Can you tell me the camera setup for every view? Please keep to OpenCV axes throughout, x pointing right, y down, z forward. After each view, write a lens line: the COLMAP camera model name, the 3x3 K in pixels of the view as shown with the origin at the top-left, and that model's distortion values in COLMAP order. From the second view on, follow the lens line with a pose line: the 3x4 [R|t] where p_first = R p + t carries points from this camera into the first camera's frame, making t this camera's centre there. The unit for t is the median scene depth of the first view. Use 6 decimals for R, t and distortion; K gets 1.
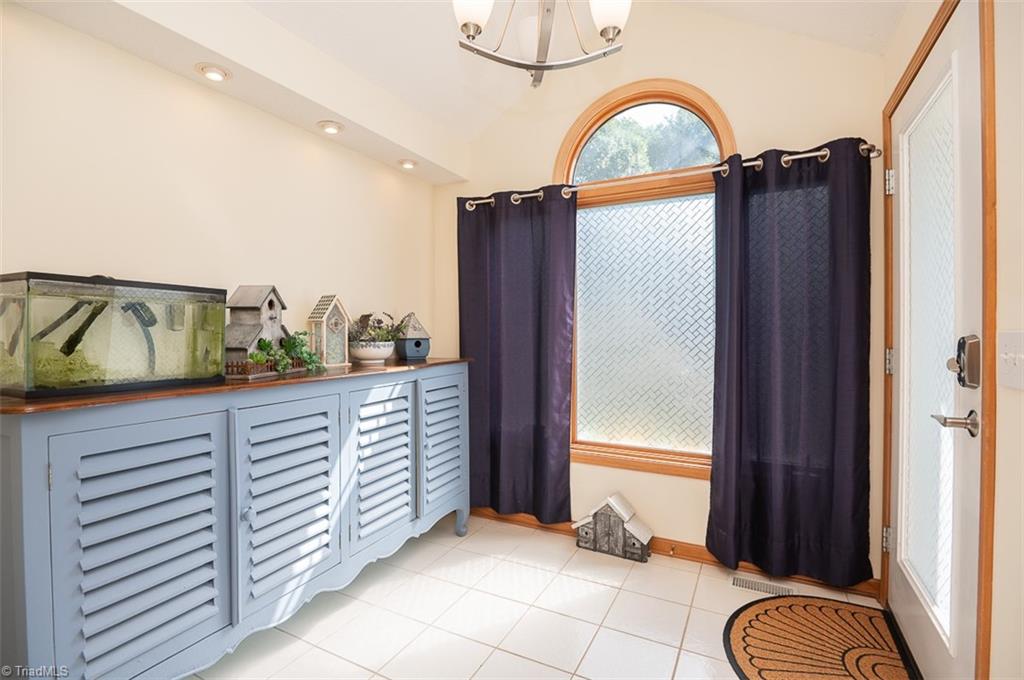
lens RADIAL K [[486.6, 0, 512.0], [0, 486.6, 340.0], [0, 0, 1]] dist [-0.026247, -0.000165]
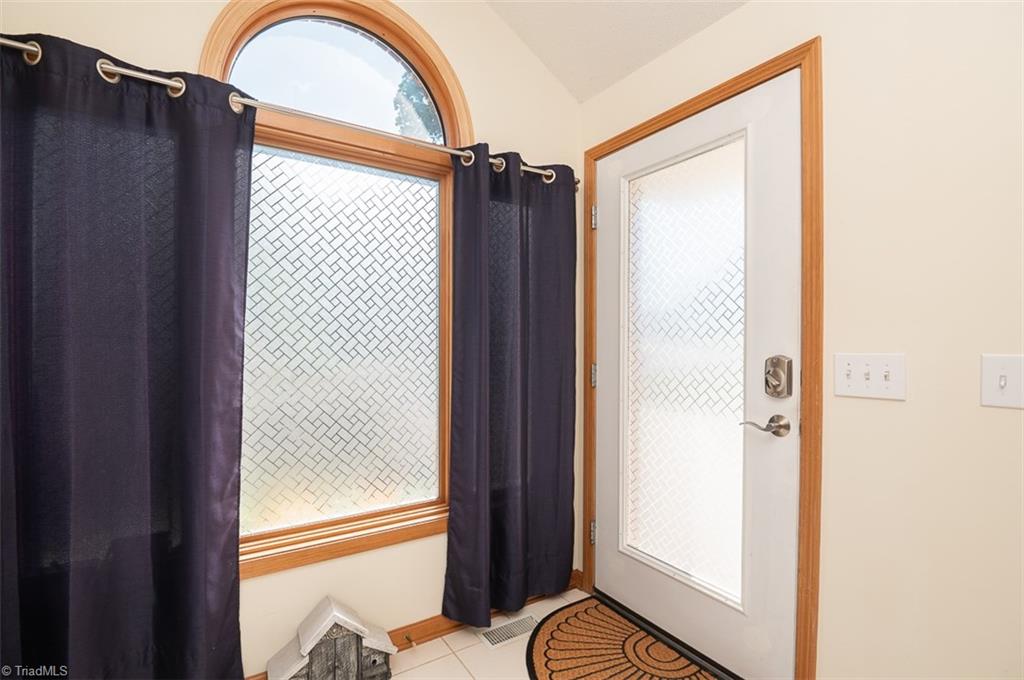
lens RADIAL K [[486.6, 0, 512.0], [0, 486.6, 340.0], [0, 0, 1]] dist [-0.026247, -0.000165]
pose [[0.459620, -0.007099, 0.888087, -0.257425], [-0.001122, 0.999963, 0.008574, -0.040100], [-0.888115, -0.004937, 0.459595, 0.513500]]
